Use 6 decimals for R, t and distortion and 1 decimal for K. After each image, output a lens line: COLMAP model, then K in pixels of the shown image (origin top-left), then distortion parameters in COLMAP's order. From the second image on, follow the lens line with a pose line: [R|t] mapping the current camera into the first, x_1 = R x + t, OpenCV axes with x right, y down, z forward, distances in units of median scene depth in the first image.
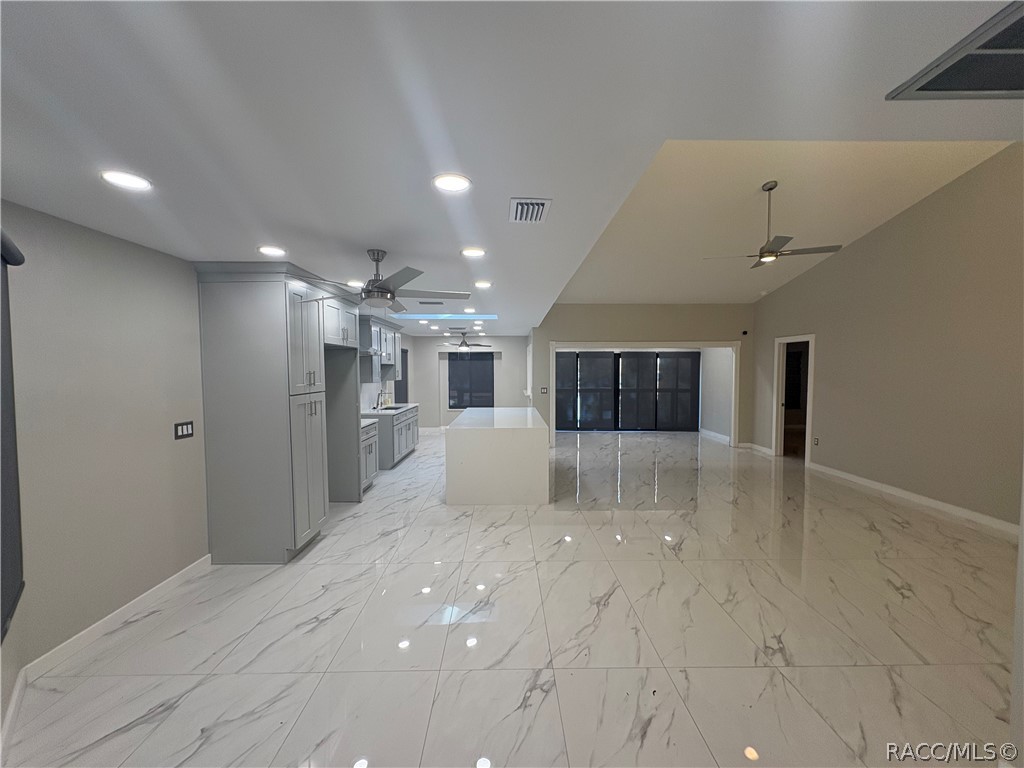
lens RADIAL K [[406.8, 0, 513.3], [0, 406.8, 386.3], [0, 0, 1]] dist [0.001716, -0.000609]
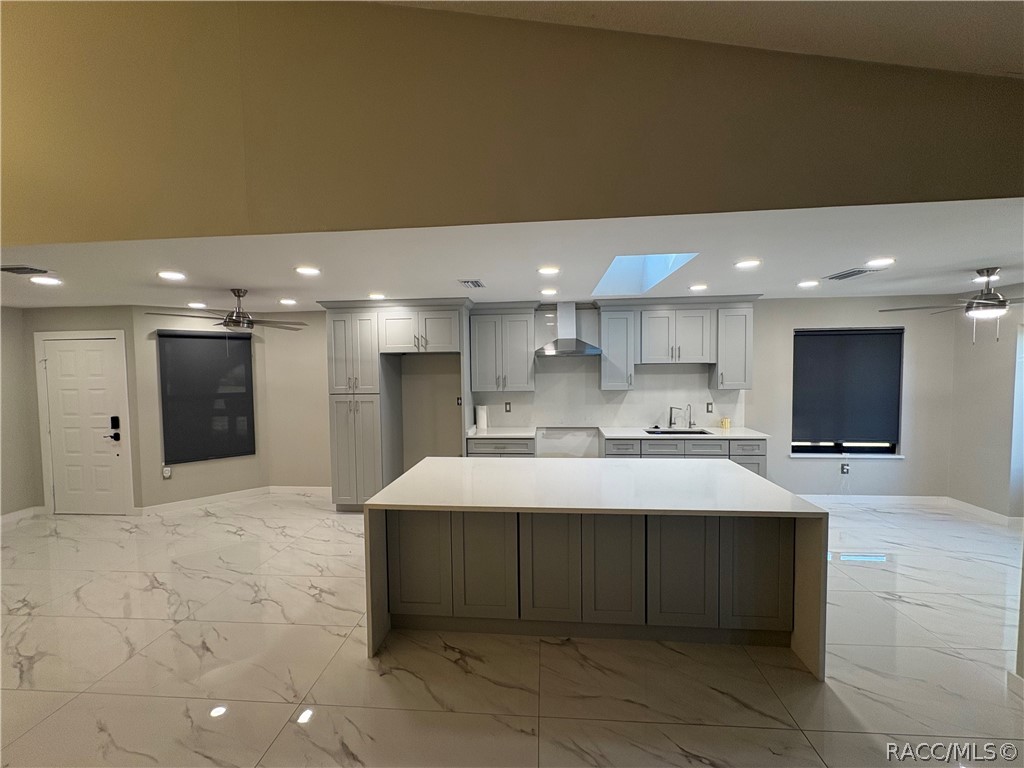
lens RADIAL K [[406.8, 0, 511.2], [0, 406.8, 386.1], [0, 0, 1]] dist [0.001716, -0.000609]
pose [[-0.100940, 0.051590, -0.993554, 0.734020], [-0.028565, 0.998093, 0.054728, -0.093419], [0.994482, 0.033905, -0.099273, 1.634781]]
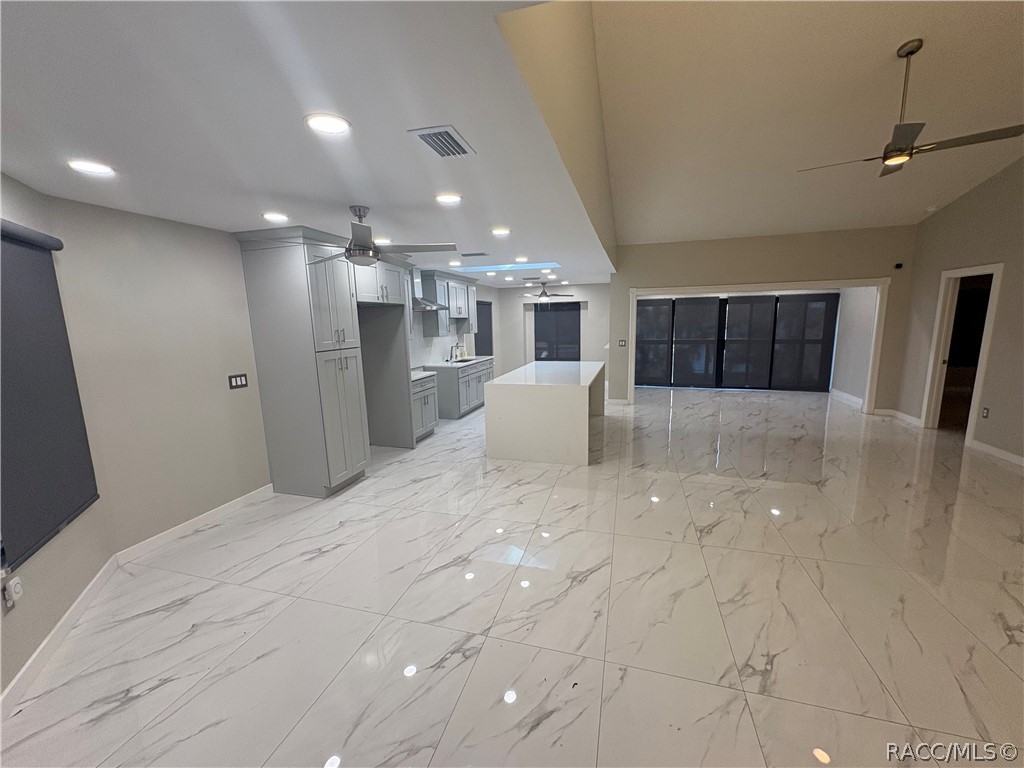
lens RADIAL K [[406.8, 0, 513.2], [0, 406.8, 386.8], [0, 0, 1]] dist [0.001716, -0.000609]
pose [[0.955140, 0.030404, -0.294590, 0.263882], [0.006457, 0.992342, 0.123354, -0.014951], [0.296085, -0.119722, 0.947629, 0.098396]]
